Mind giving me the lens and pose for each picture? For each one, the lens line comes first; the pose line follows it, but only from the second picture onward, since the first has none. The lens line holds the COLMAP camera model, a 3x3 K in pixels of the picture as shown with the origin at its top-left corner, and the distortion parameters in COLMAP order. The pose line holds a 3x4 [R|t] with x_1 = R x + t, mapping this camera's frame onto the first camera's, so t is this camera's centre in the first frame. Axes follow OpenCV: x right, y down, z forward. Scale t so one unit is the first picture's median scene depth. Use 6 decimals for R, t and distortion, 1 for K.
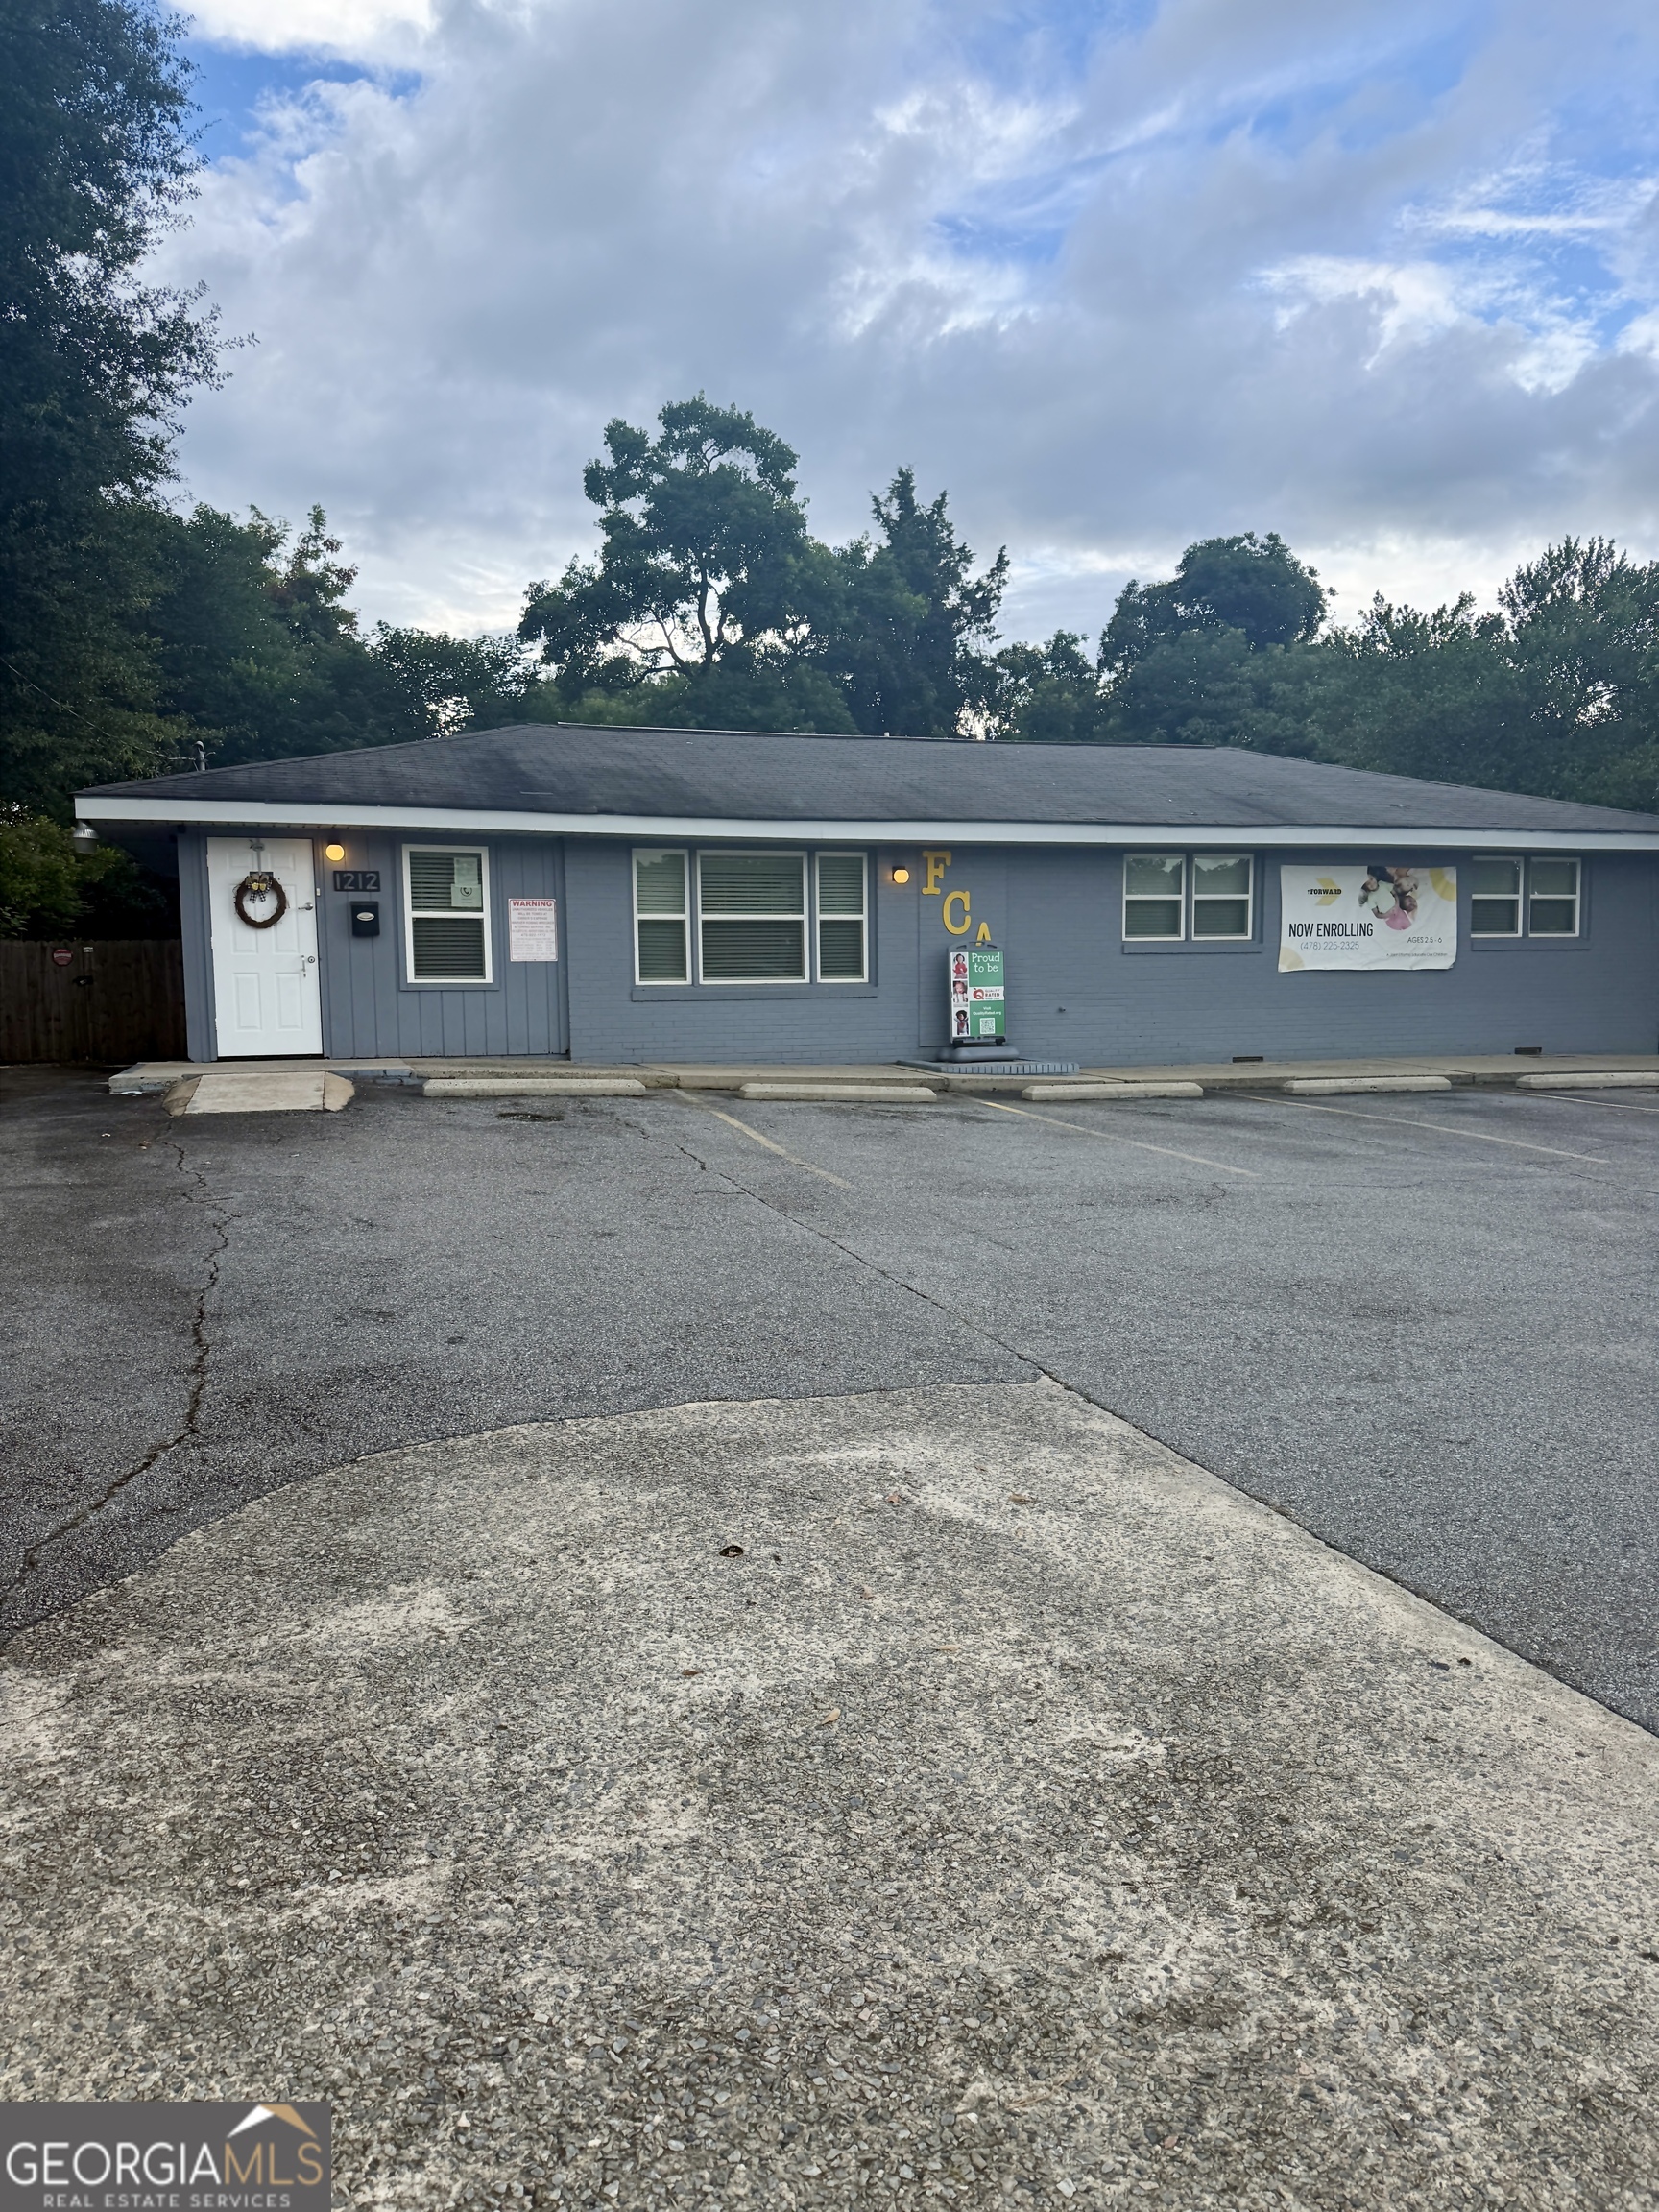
lens RADIAL K [[1525.8, 0, 828.2], [0, 1525.8, 1104.4], [0, 0, 1]] dist [0.015903, -0.020771]
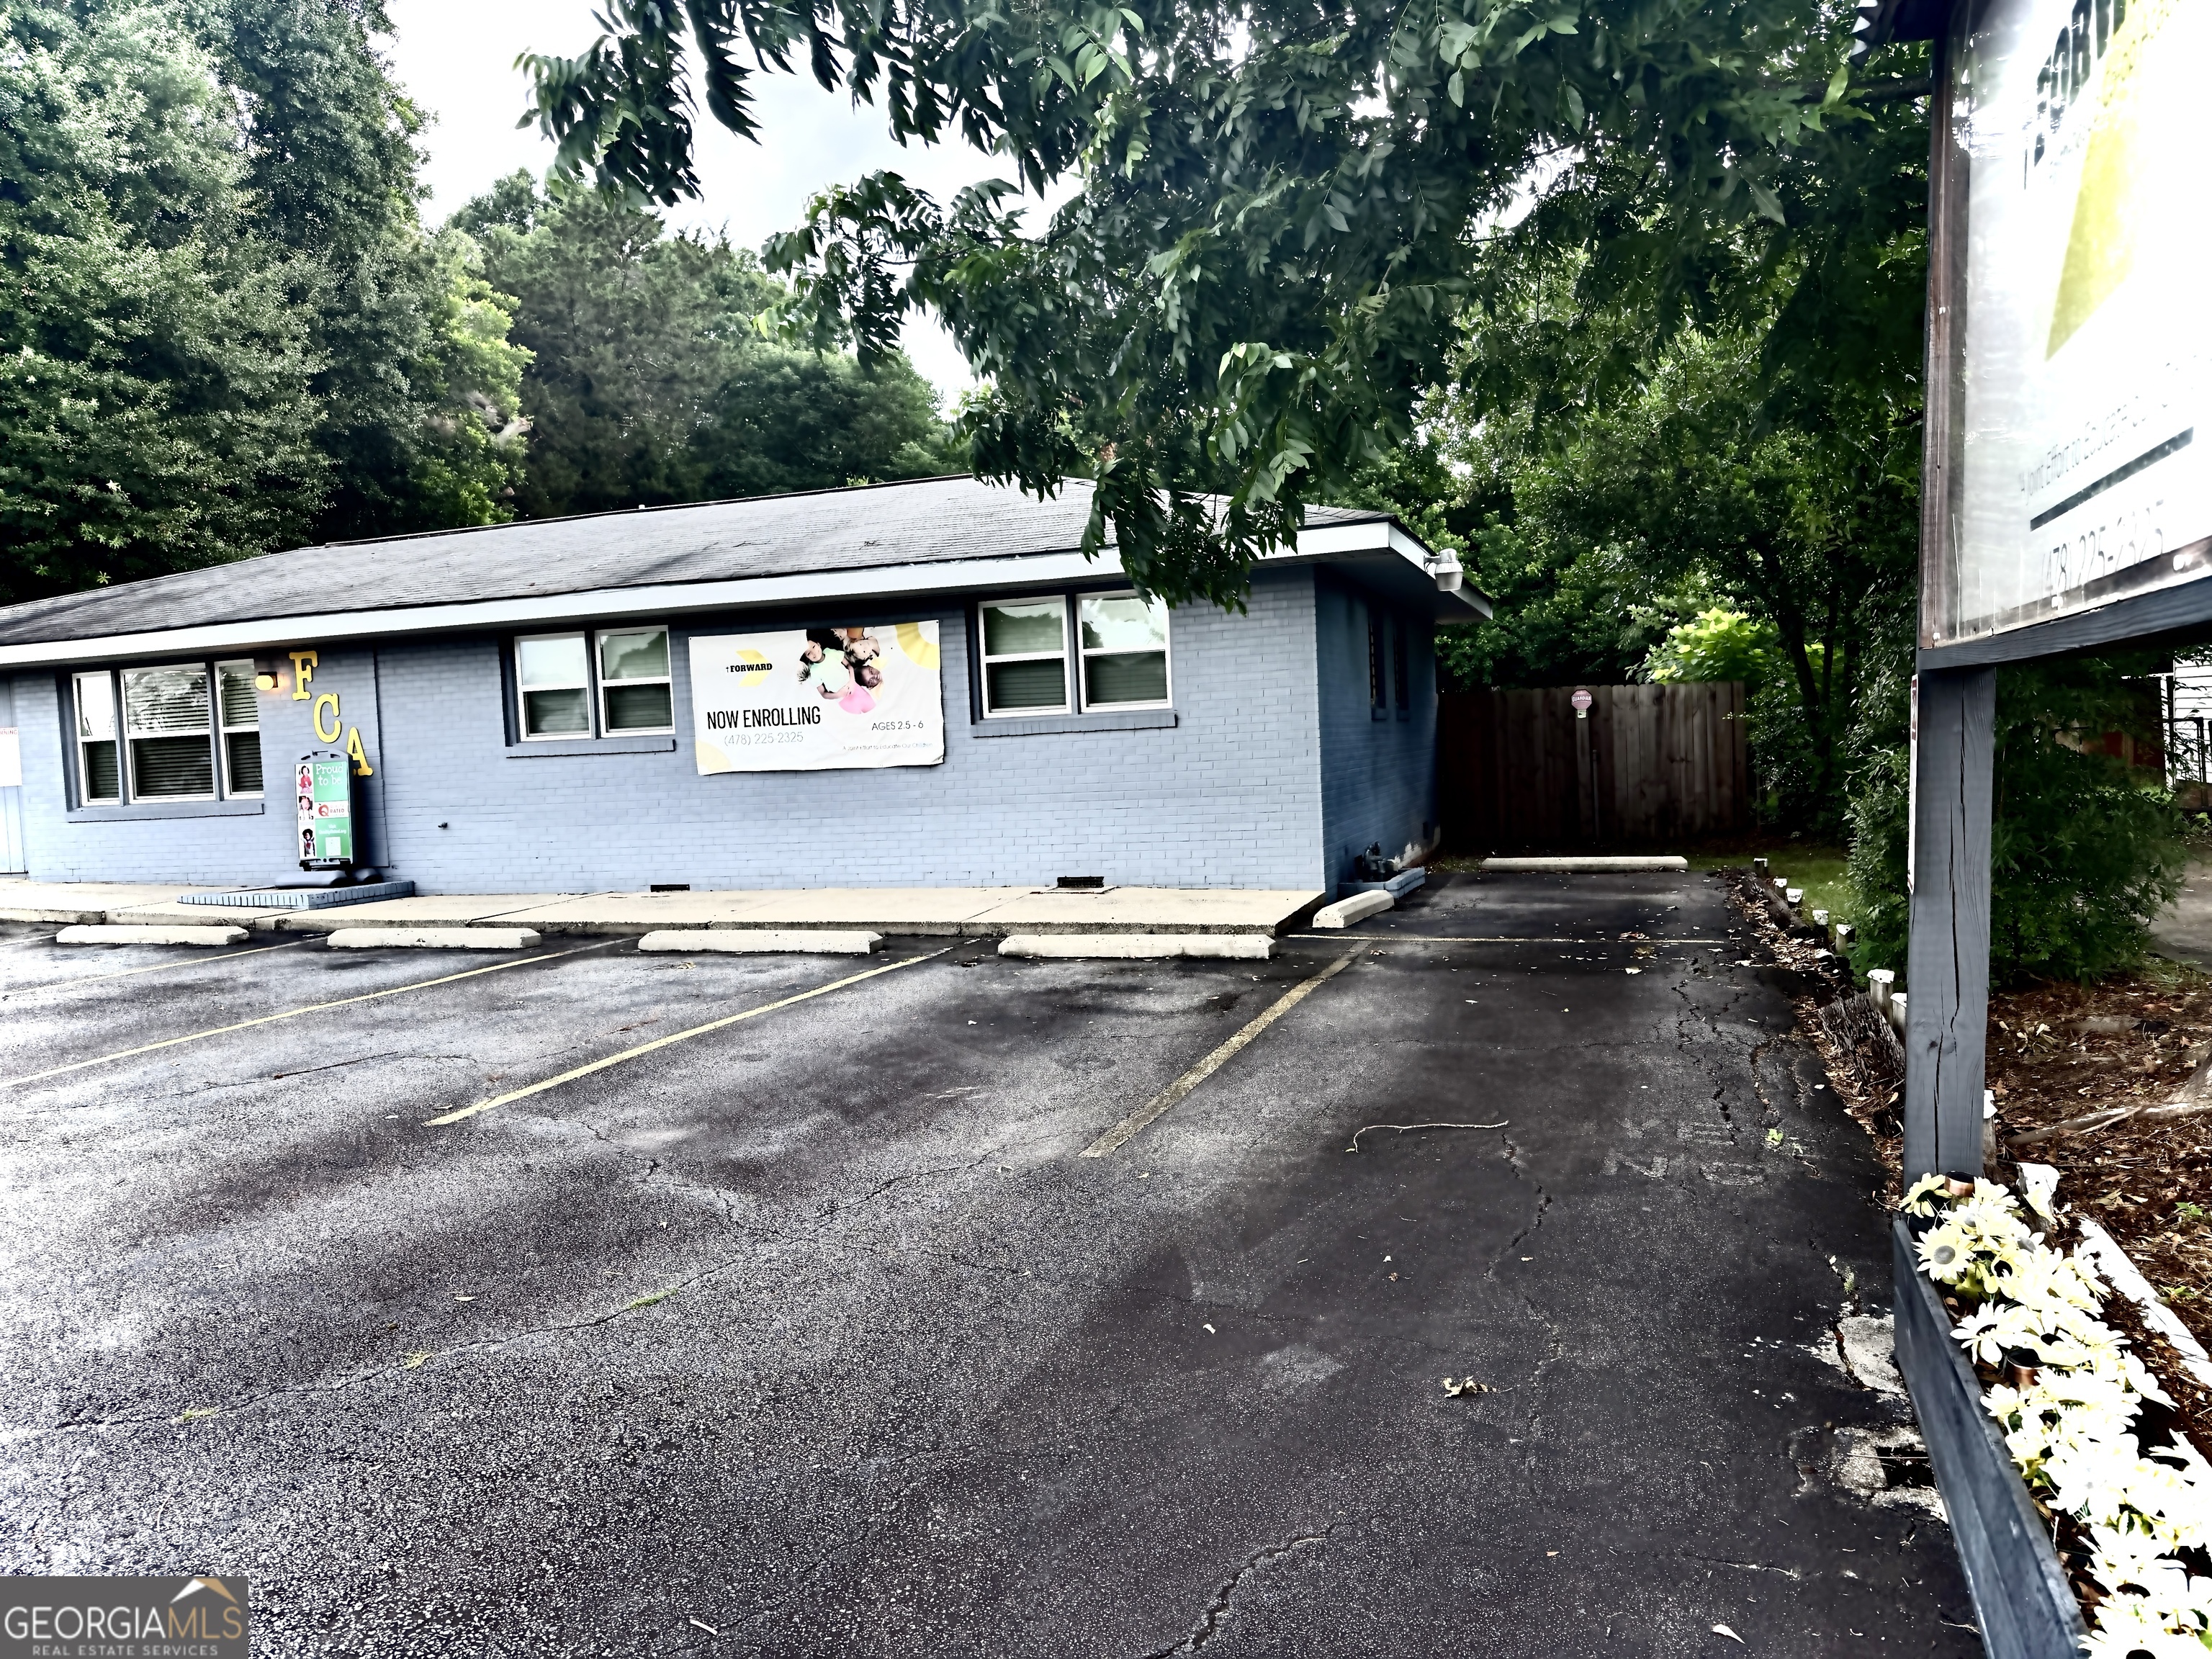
lens RADIAL K [[1525.8, 0, 1110.8], [0, 1525.8, 809.4], [0, 0, 1]] dist [0.015903, -0.020771]
pose [[0.824555, 0.007103, -0.565737, 0.890081], [-0.013796, 0.999876, -0.007554, -0.065740], [0.565613, 0.014034, 0.824551, 0.478559]]
